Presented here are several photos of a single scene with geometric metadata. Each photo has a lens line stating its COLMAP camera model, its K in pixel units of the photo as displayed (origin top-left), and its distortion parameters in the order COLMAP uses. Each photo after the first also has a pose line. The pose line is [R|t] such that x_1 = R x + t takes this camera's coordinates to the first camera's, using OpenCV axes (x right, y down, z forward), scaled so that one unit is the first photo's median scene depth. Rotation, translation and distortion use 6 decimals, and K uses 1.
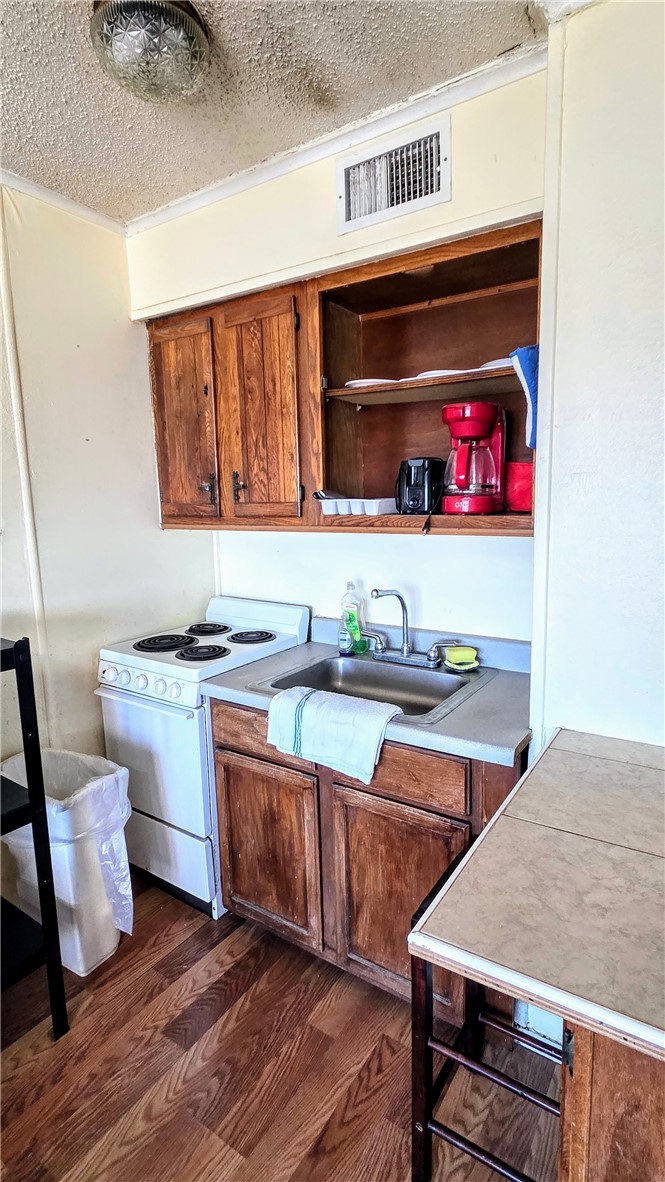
lens RADIAL K [[591.0, 0, 332.5], [0, 591.0, 591.0], [0, 0, 1]] dist [0.003227, 0.000604]
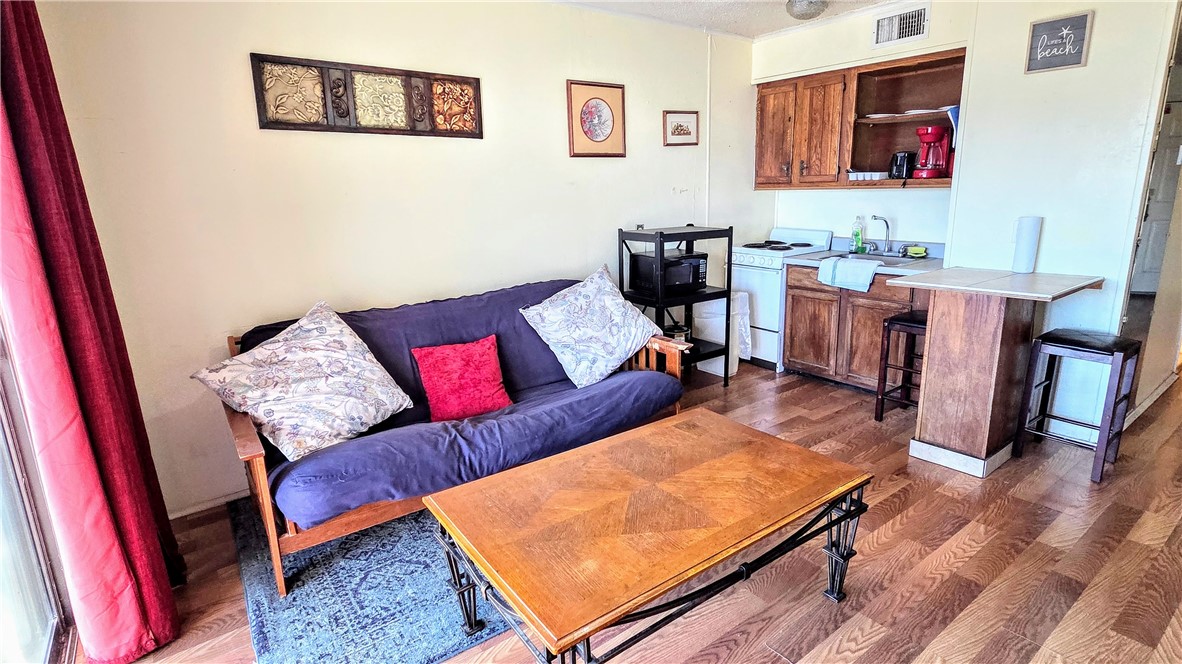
lens RADIAL K [[591.0, 0, 591.0], [0, 591.0, 332.0], [0, 0, 1]] dist [0.003227, 0.000604]
pose [[0.946355, 0.070703, -0.315298, -0.187197], [-0.041833, 0.994364, 0.097417, 0.244774], [0.320409, -0.079001, 0.943979, -1.345868]]
